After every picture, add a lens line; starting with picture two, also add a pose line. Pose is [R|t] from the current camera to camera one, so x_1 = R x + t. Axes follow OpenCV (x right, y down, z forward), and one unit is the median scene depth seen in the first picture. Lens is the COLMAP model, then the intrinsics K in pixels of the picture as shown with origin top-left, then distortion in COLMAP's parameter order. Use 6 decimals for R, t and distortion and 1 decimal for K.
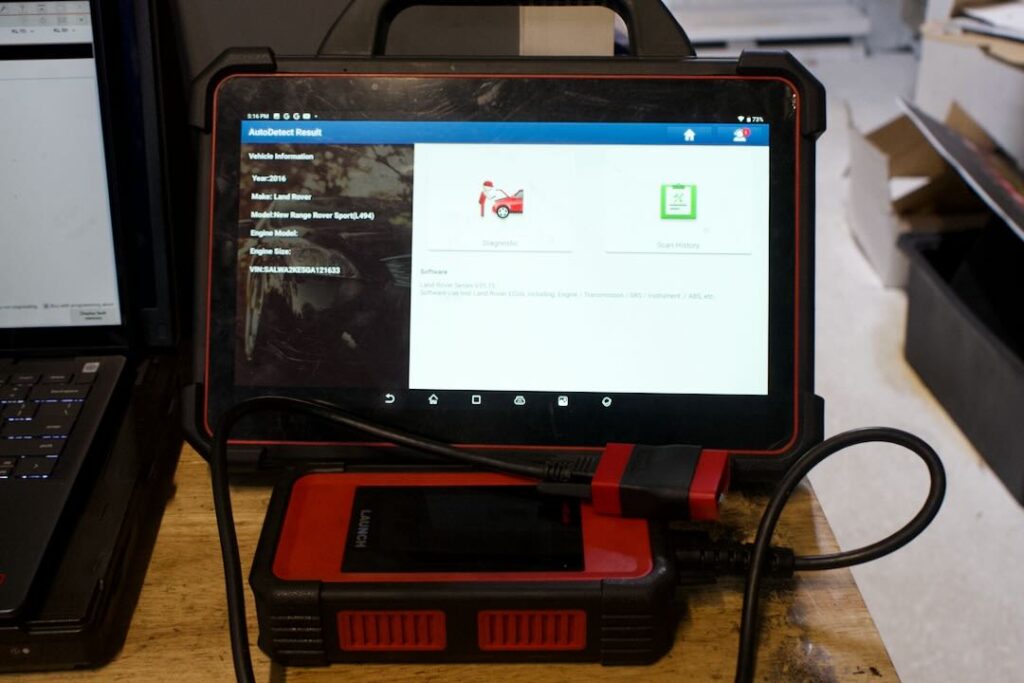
lens RADIAL K [[1280.5, 0, 511.4], [0, 1280.5, 341.1], [0, 0, 1]] dist [-0.001252, 0.000000]
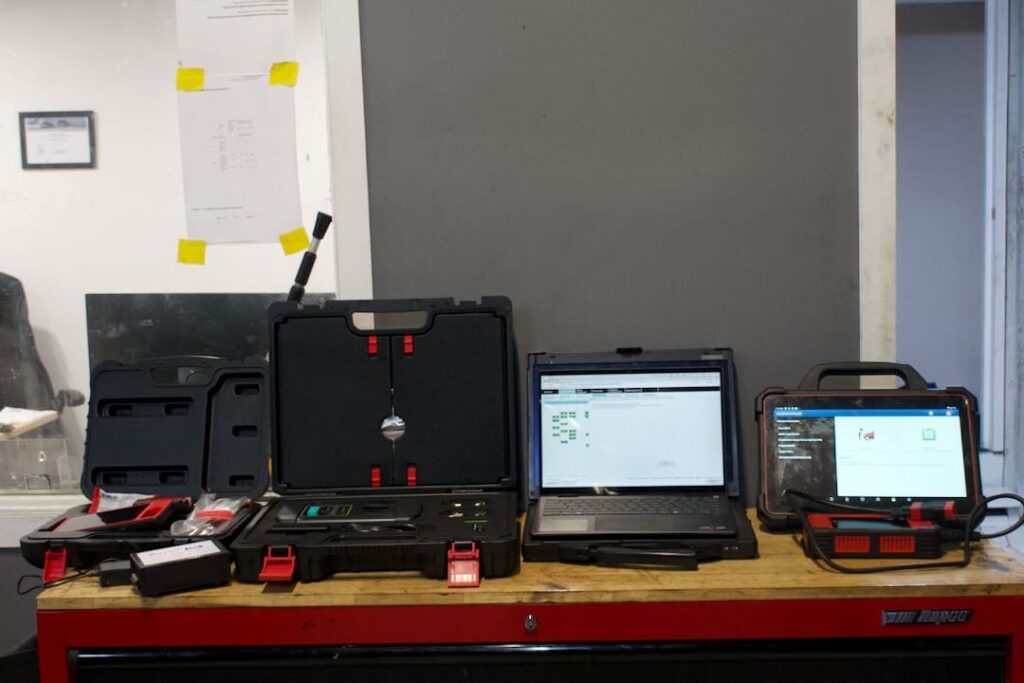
lens RADIAL K [[1280.5, 0, 512.4], [0, 1280.5, 340.6], [0, 0, 1]] dist [-0.001252, 0.000000]
pose [[0.992470, -0.006120, -0.122332, -0.450782], [-0.042064, 0.920979, -0.387335, 0.858805], [0.115036, 0.389565, 0.913787, -1.850588]]
